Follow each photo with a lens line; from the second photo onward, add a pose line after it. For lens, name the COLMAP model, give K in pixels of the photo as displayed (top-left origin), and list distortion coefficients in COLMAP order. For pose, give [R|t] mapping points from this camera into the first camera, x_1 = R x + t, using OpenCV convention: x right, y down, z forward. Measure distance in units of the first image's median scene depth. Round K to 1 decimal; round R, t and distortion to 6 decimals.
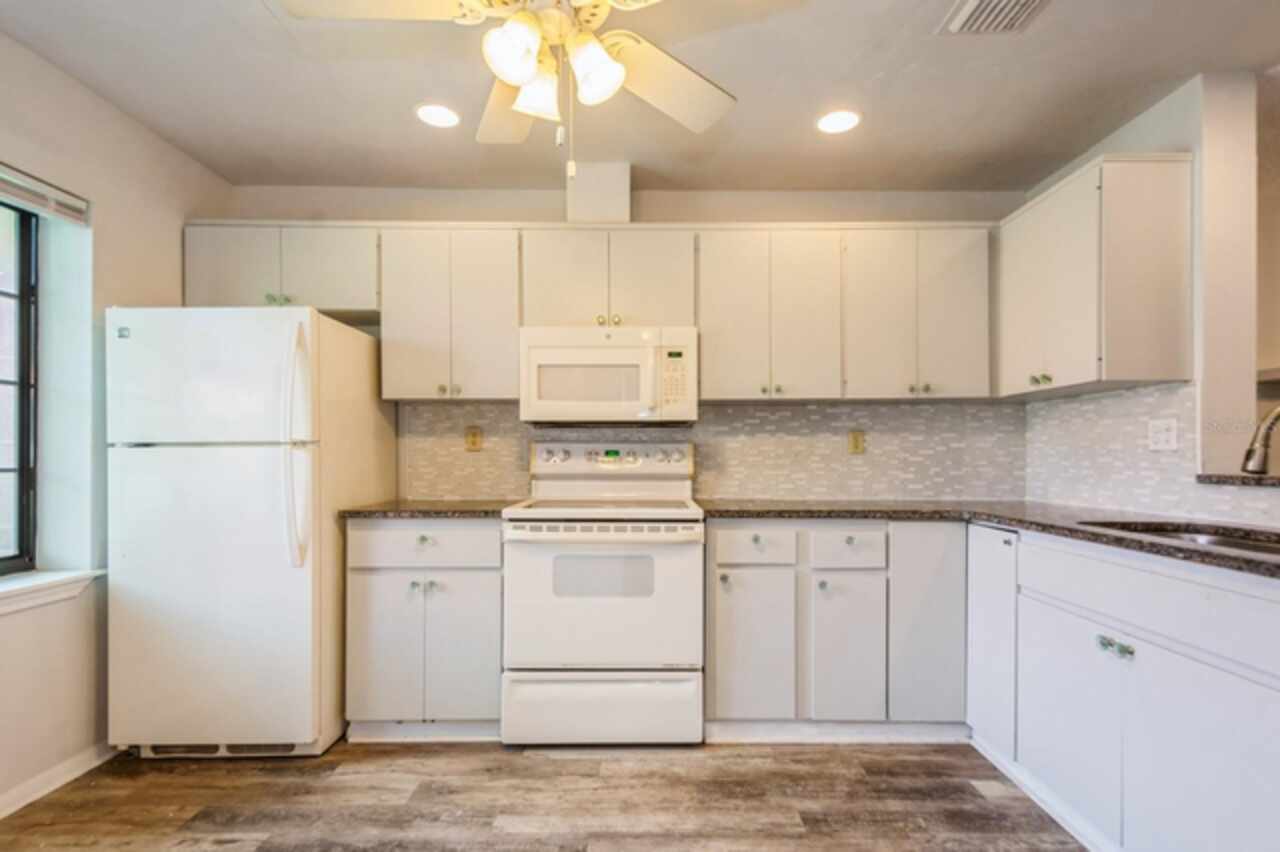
lens RADIAL K [[616.0, 0, 661.5], [0, 616.0, 451.3], [0, 0, 1]] dist [0.003010, -0.000540]
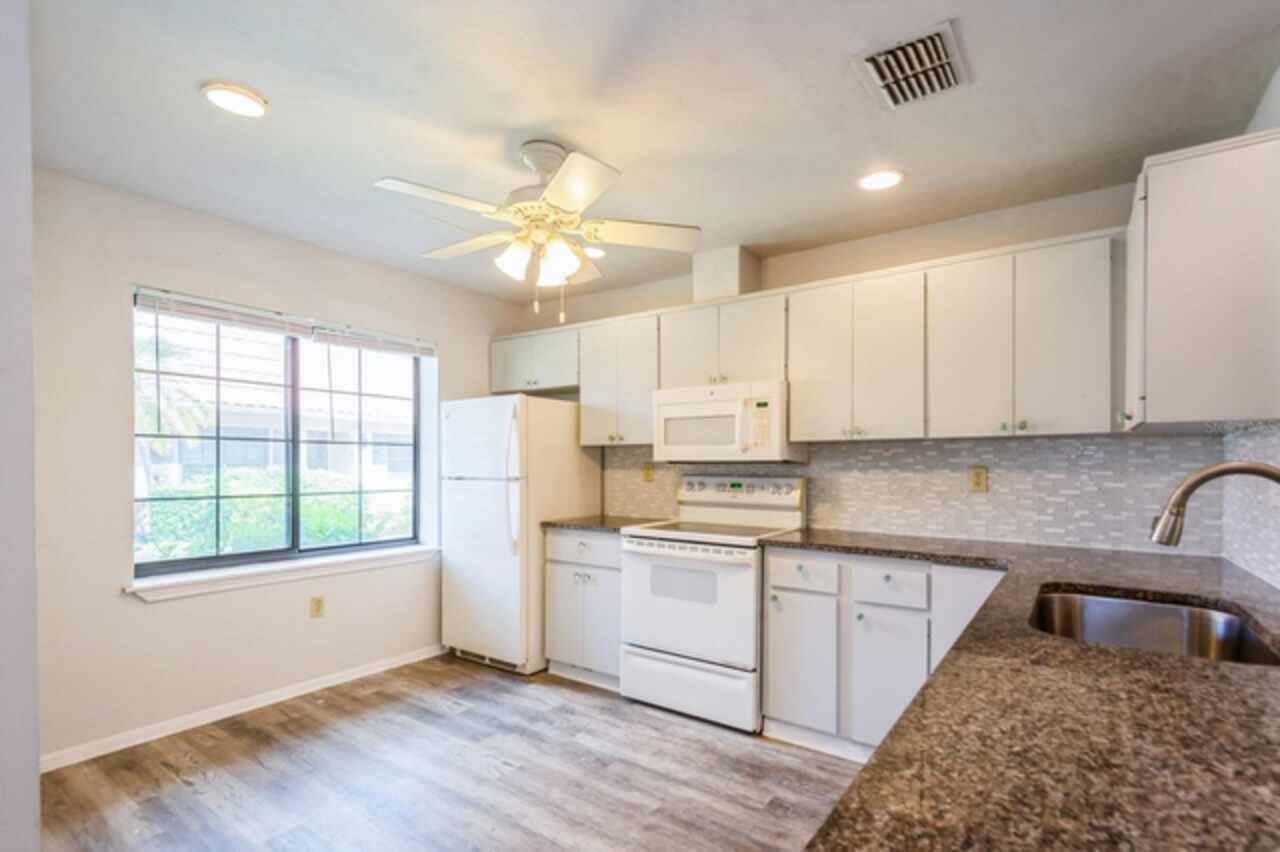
lens RADIAL K [[613.7, 0, 637.6], [0, 613.7, 464.7], [0, 0, 1]] dist [0.001525, 0.000134]
pose [[0.804183, 0.003381, -0.594372, 0.512690], [-0.000819, 0.999989, 0.004580, -0.046468], [0.594381, -0.003196, 0.804177, -0.081596]]
